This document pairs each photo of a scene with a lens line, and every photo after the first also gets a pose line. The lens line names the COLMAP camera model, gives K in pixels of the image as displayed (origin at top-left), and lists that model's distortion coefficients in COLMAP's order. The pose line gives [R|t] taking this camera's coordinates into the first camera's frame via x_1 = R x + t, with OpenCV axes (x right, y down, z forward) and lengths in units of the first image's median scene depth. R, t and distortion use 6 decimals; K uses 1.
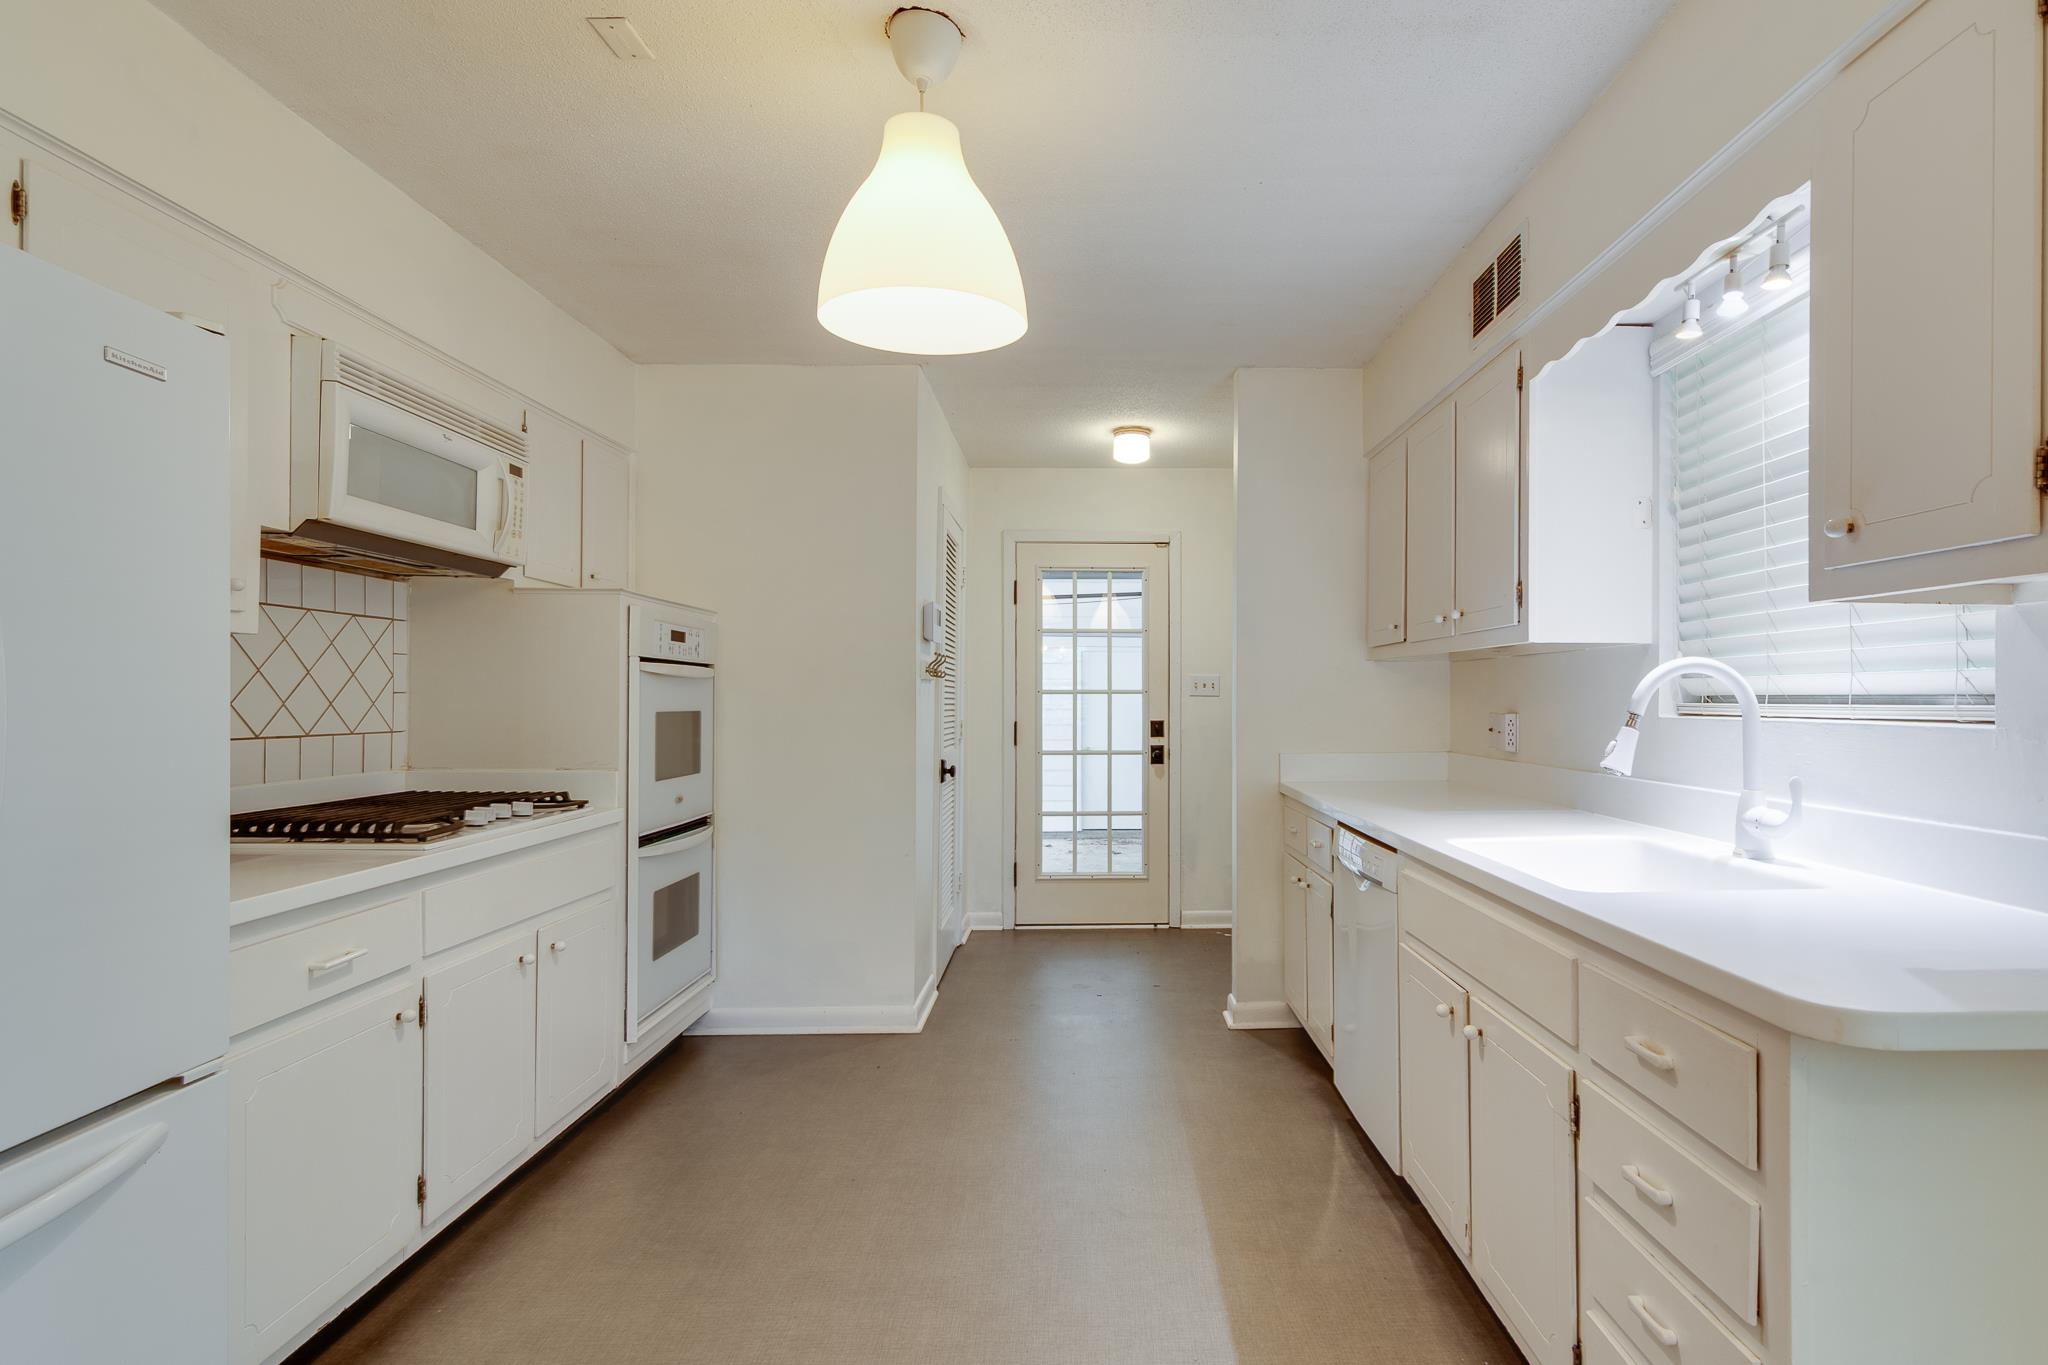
lens RADIAL K [[1015.9, 0, 1108.9], [0, 1015.9, 696.7], [0, 0, 1]] dist [-0.000400, 0.002464]
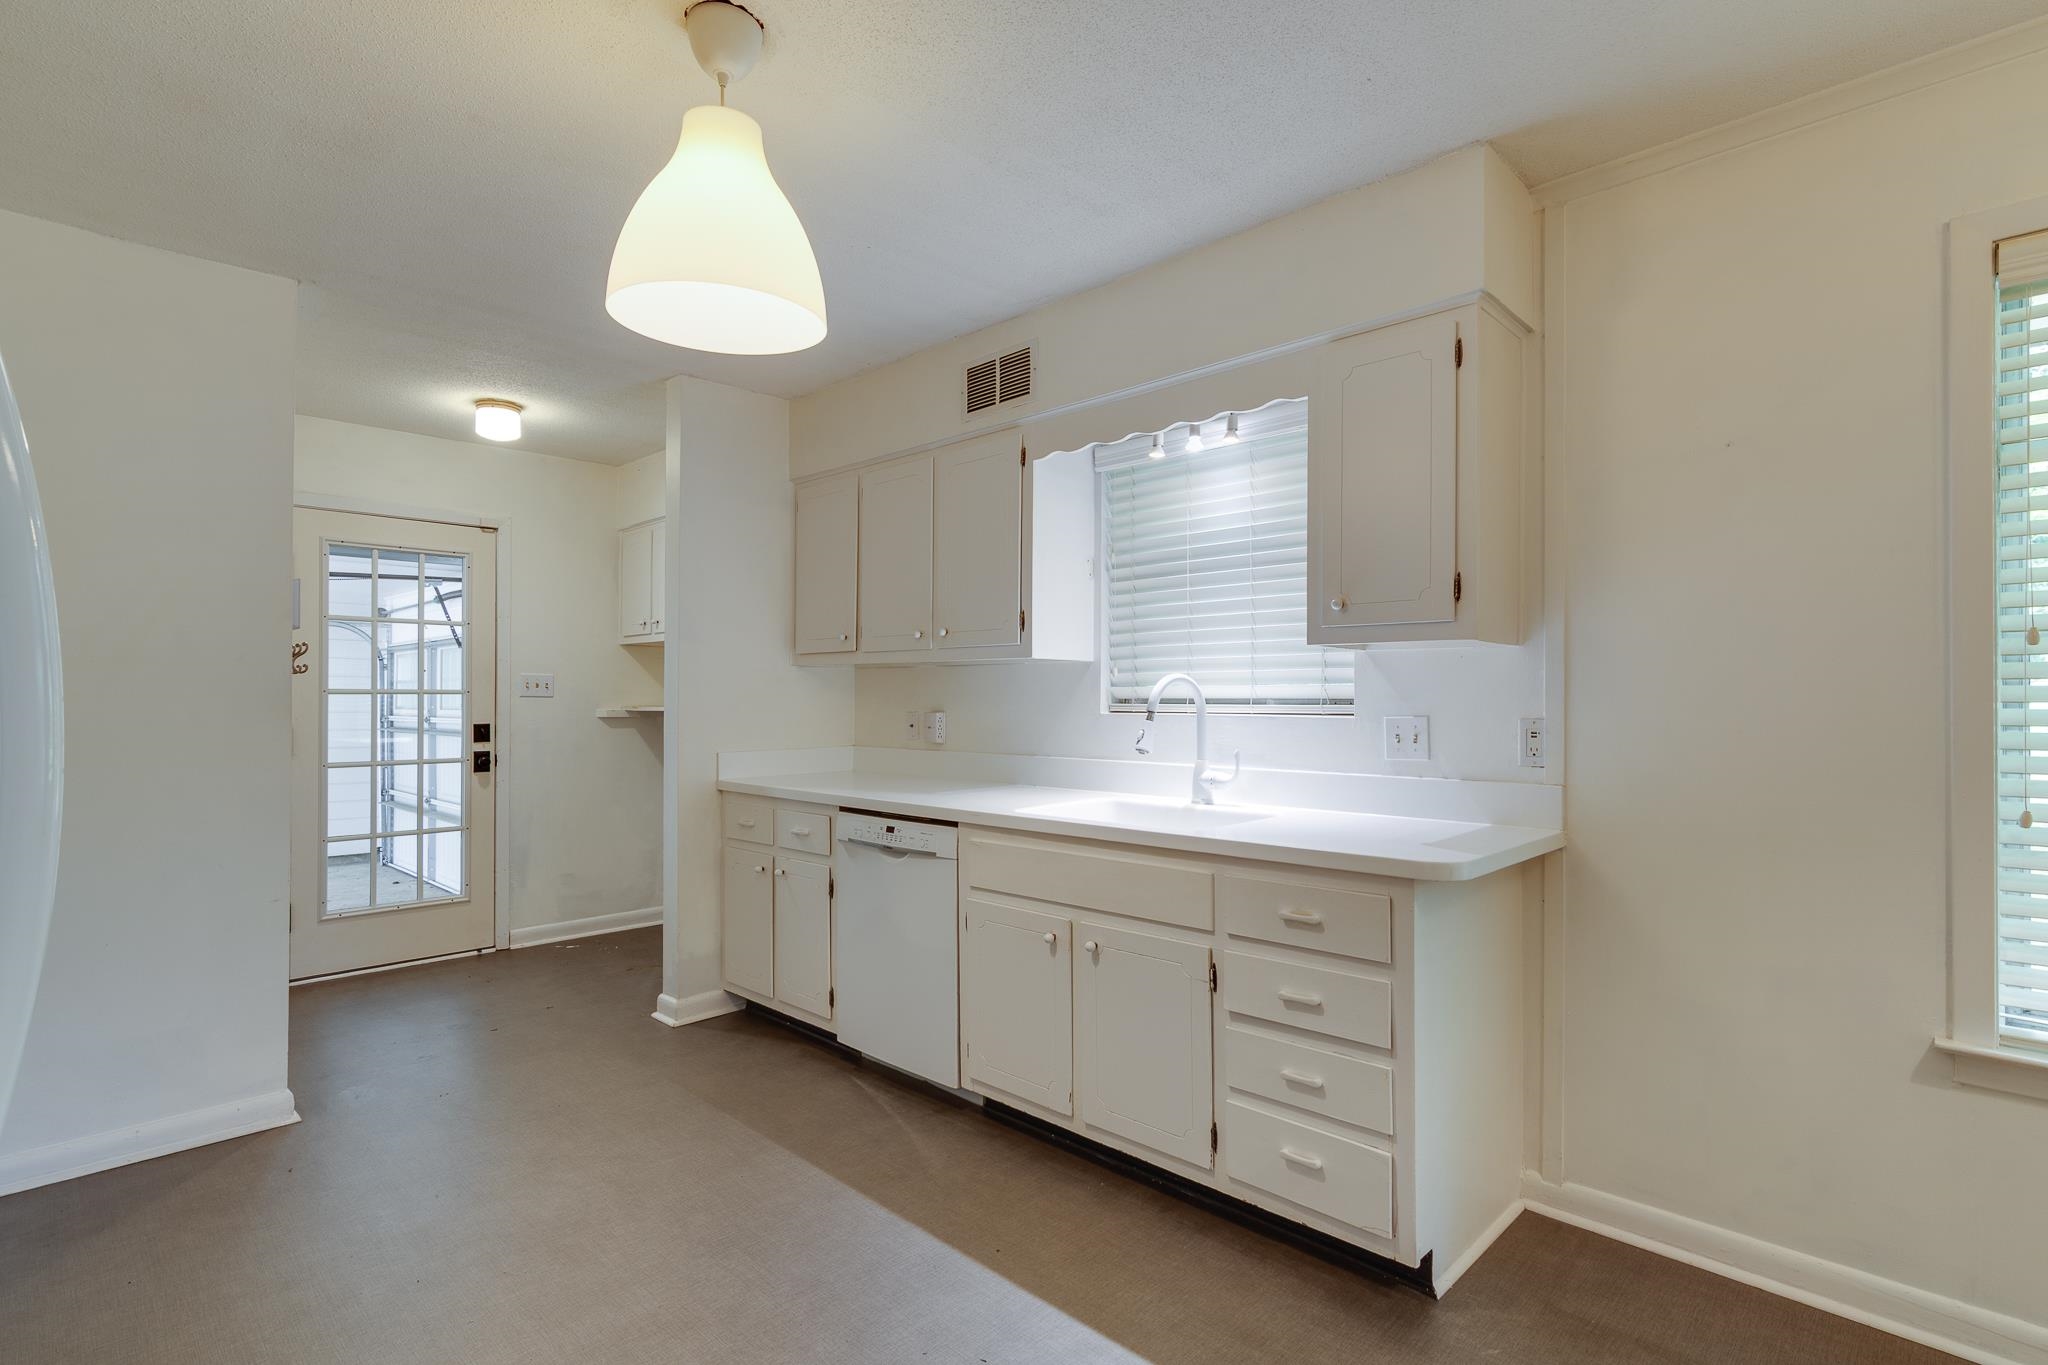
lens RADIAL K [[986.9, 0, 1020.2], [0, 986.9, 694.1], [0, 0, 1]] dist [-0.005214, 0.000554]
pose [[0.723260, 0.004474, 0.690562, -0.436526], [-0.002778, 0.999990, -0.003570, -0.001942], [-0.690571, 0.000664, 0.723265, 0.075977]]
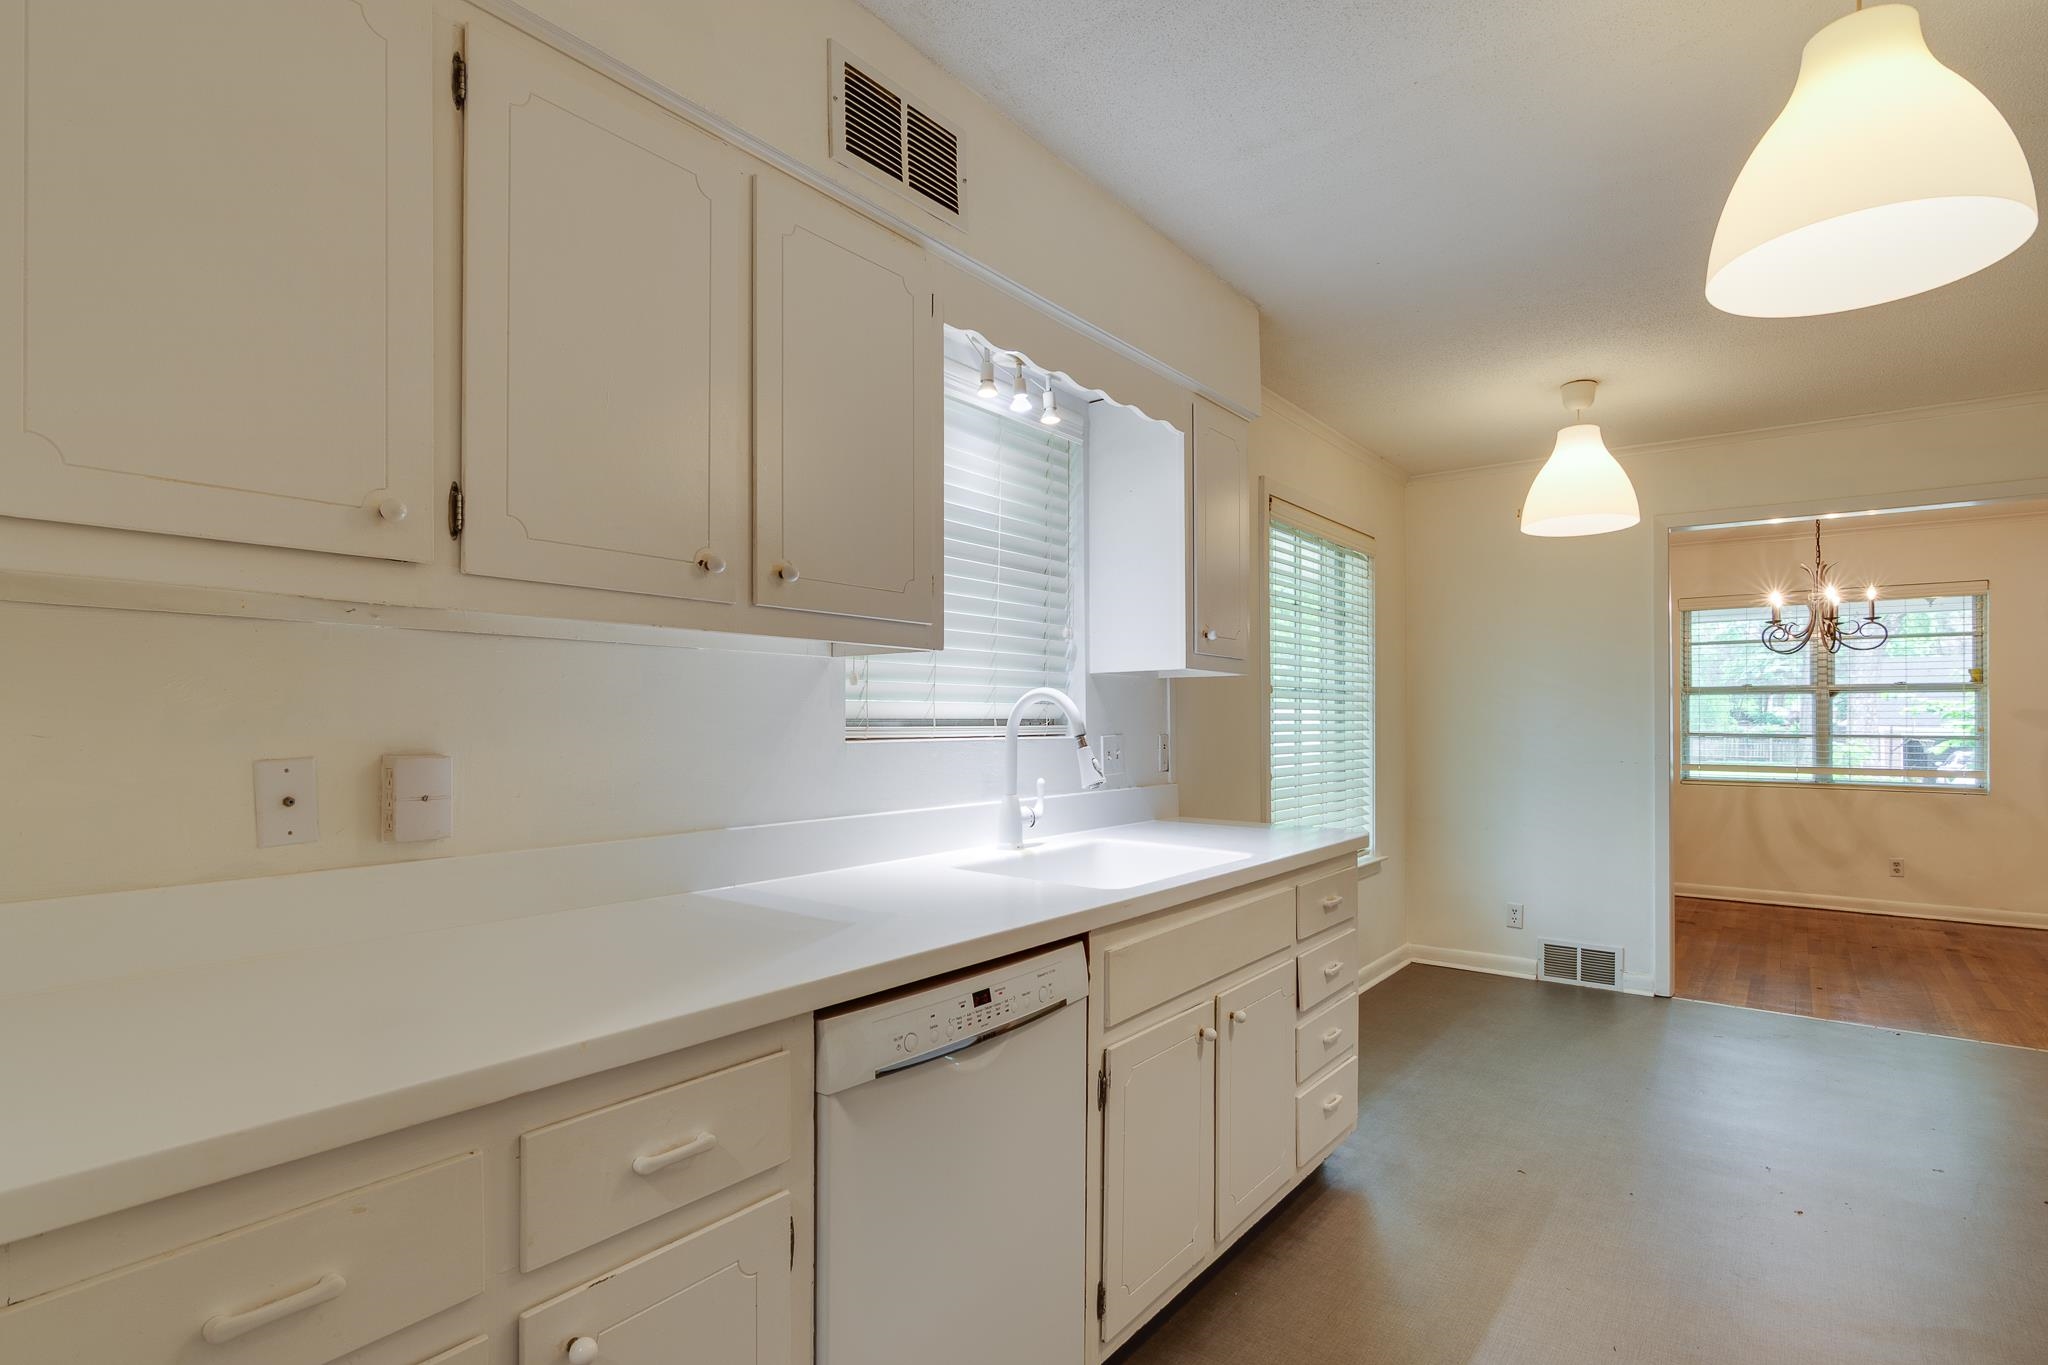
lens RADIAL K [[1015.9, 0, 1011.0], [0, 1015.9, 713.5], [0, 0, 1]] dist [-0.000400, 0.002464]
pose [[-0.766787, 0.001839, 0.641898, -0.125529], [-0.002351, 0.999981, -0.005673, -0.000920], [-0.641897, -0.005859, -0.766769, 1.412935]]
